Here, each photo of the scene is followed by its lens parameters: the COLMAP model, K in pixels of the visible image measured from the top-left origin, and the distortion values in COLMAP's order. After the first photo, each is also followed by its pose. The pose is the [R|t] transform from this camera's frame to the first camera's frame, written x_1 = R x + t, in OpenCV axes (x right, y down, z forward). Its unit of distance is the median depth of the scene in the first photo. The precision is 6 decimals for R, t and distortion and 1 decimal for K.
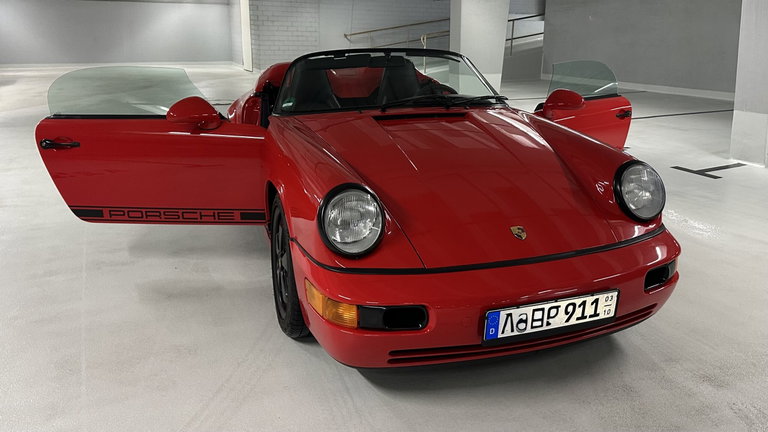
lens RADIAL K [[626.5, 0, 429.3], [0, 626.5, 145.3], [0, 0, 1]] dist [0.069046, -0.005775]
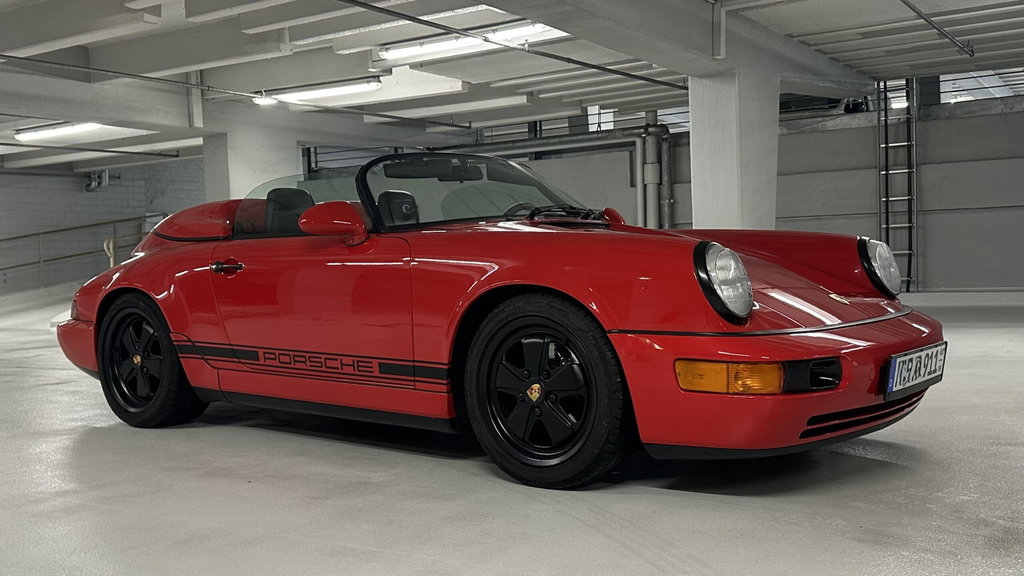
lens RADIAL K [[1020.1, 0, 508.6], [0, 1020.1, 316.0], [0, 0, 1]] dist [0.182857, -0.381428]
pose [[0.871461, -0.069459, 0.485522, -1.010795], [0.134028, 0.985968, -0.099512, 0.256262], [-0.471797, 0.151795, 0.868542, -0.038635]]
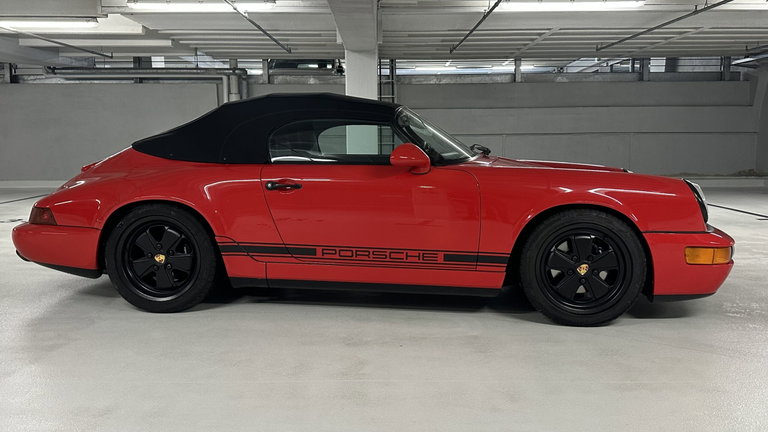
lens RADIAL K [[633.1, 0, 384.0], [0, 633.1, 216.0], [0, 0, 1]] dist [0.132138, -0.218859]
pose [[0.463866, -0.119123, 0.877860, -1.777624], [0.173062, 0.984012, 0.042081, -0.038311], [-0.868837, 0.132404, 0.477065, 0.891385]]
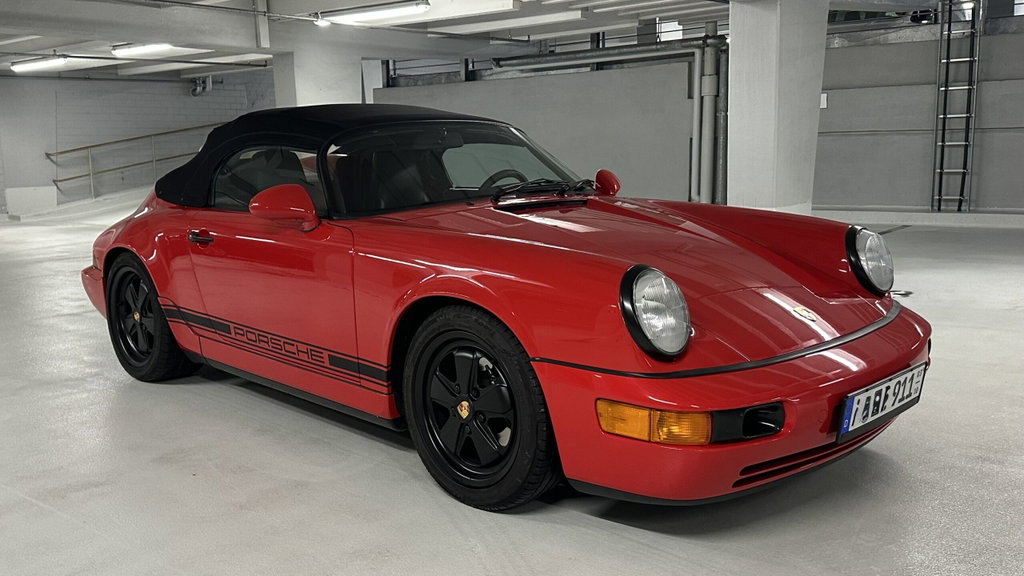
lens RADIAL K [[917.3, 0, 496.9], [0, 917.3, 314.6], [0, 0, 1]] dist [0.165747, -0.322907]
pose [[0.920369, -0.106725, 0.376205, -0.695406], [0.108960, 0.993927, 0.015398, 0.083317], [-0.375564, 0.026819, 0.926408, 0.052422]]
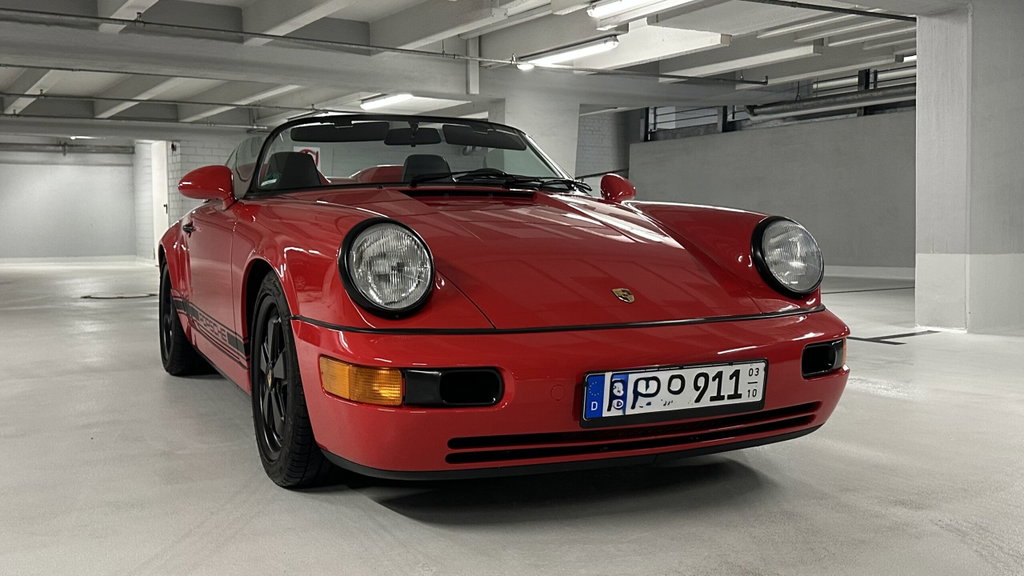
lens RADIAL K [[1001.9, 0, 525.8], [0, 1001.9, 292.8], [0, 0, 1]] dist [0.184369, -0.339217]
pose [[0.996759, -0.022356, 0.077278, -0.056807], [0.031359, 0.992598, -0.117326, 0.278415], [-0.074083, 0.119369, 0.990082, -0.115672]]
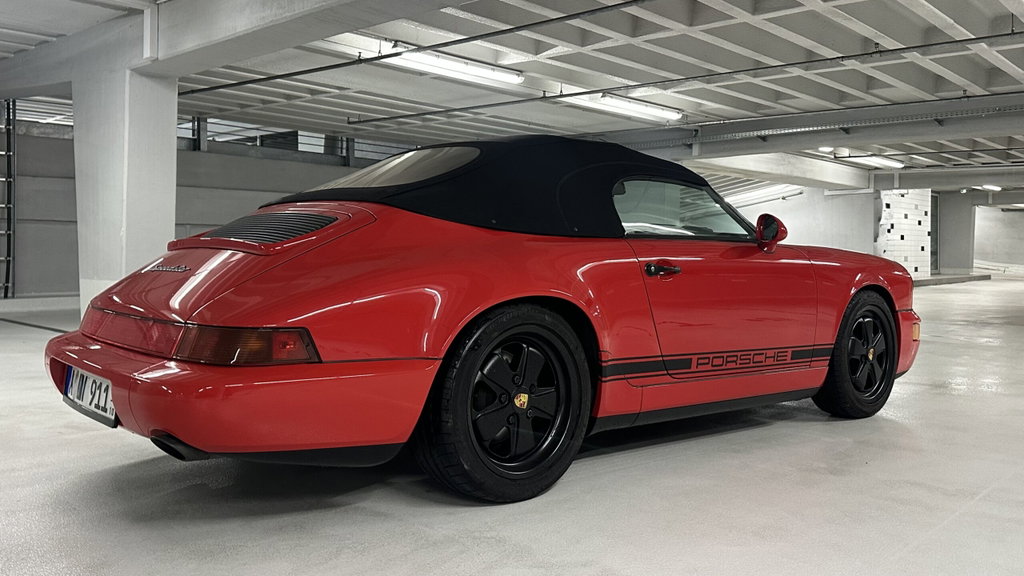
lens RADIAL K [[844.2, 0, 512.0], [0, 844.2, 288.0], [0, 0, 1]] dist [0.132138, -0.218859]
pose [[-0.346682, -0.056514, 0.936279, -1.736741], [0.158494, 0.980301, 0.117858, -0.256303], [-0.924495, 0.189253, -0.330895, 2.509365]]
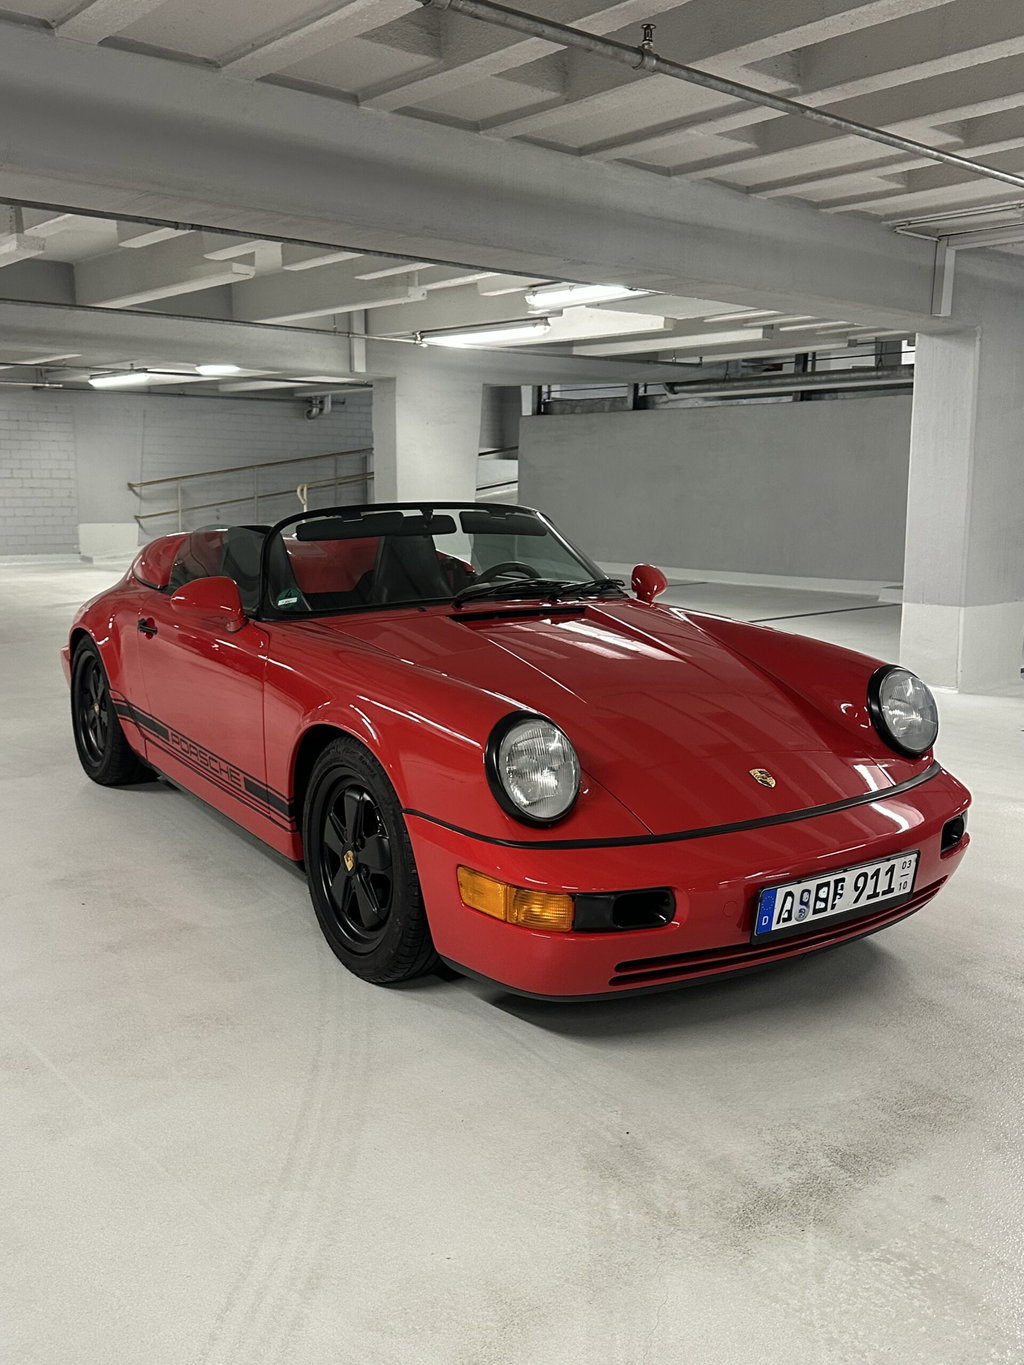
lens RADIAL K [[1210.5, 0, 512.0], [0, 1210.5, 682.5], [0, 0, 1]] dist [0.107425, -0.004039]
pose [[0.975961, -0.041478, 0.213961, -0.393469], [0.044553, 0.998961, -0.009568, 0.043111], [-0.213342, 0.018871, 0.976795, -0.183828]]
